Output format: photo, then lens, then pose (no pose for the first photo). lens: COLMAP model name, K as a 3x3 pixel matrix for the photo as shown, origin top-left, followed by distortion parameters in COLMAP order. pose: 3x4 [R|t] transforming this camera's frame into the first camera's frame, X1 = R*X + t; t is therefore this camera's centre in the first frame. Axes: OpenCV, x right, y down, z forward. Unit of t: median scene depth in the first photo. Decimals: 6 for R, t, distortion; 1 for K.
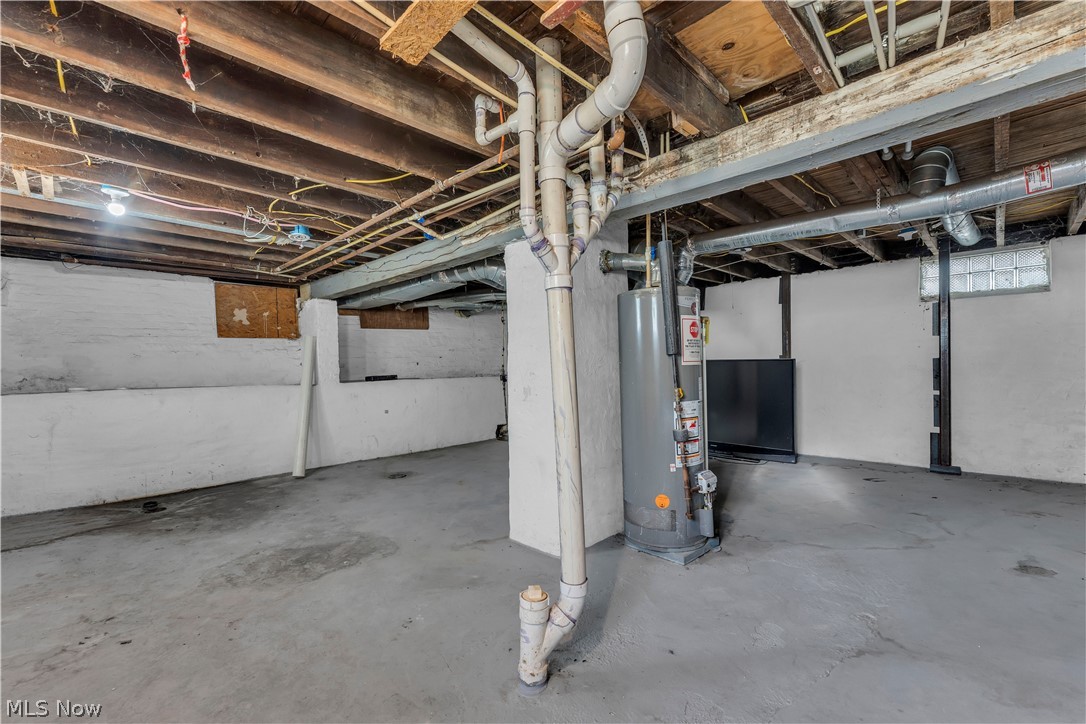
lens RADIAL K [[455.7, 0, 542.7], [0, 455.7, 369.2], [0, 0, 1]] dist [-0.000586, -0.000214]
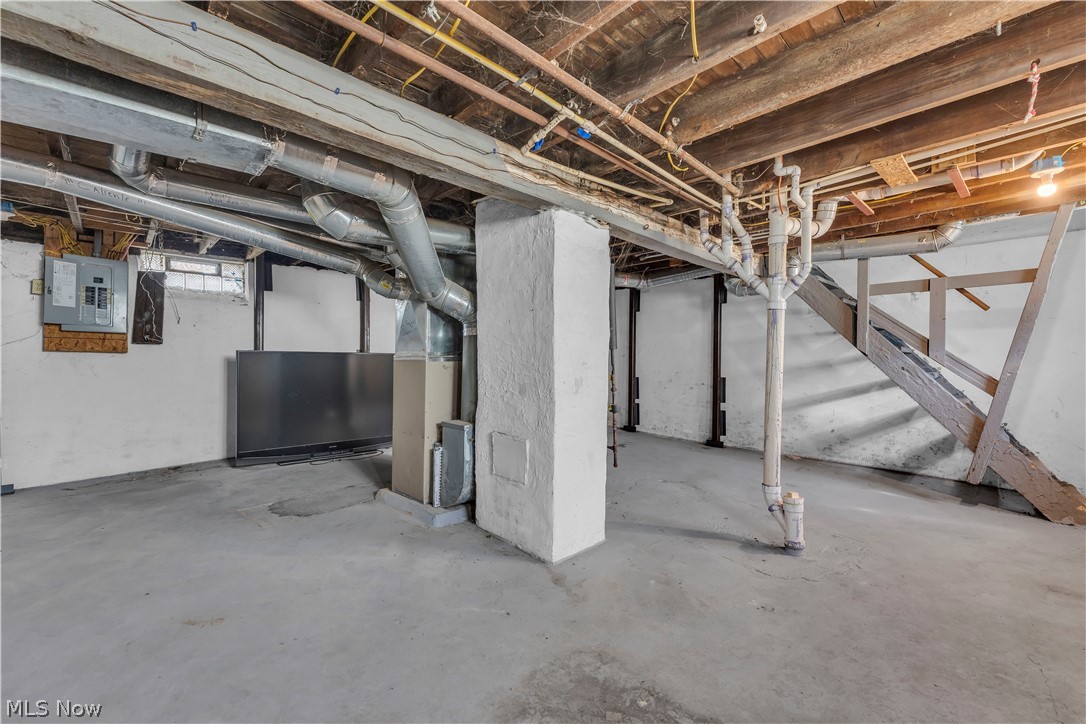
lens RADIAL K [[442.4, 0, 536.8], [0, 442.4, 369.3], [0, 0, 1]] dist [-0.000942, -0.000290]
pose [[0.037333, -0.012348, 0.999227, -0.938782], [0.005780, 0.999910, 0.012141, 0.009102], [-0.999286, 0.005322, 0.037401, 1.070695]]
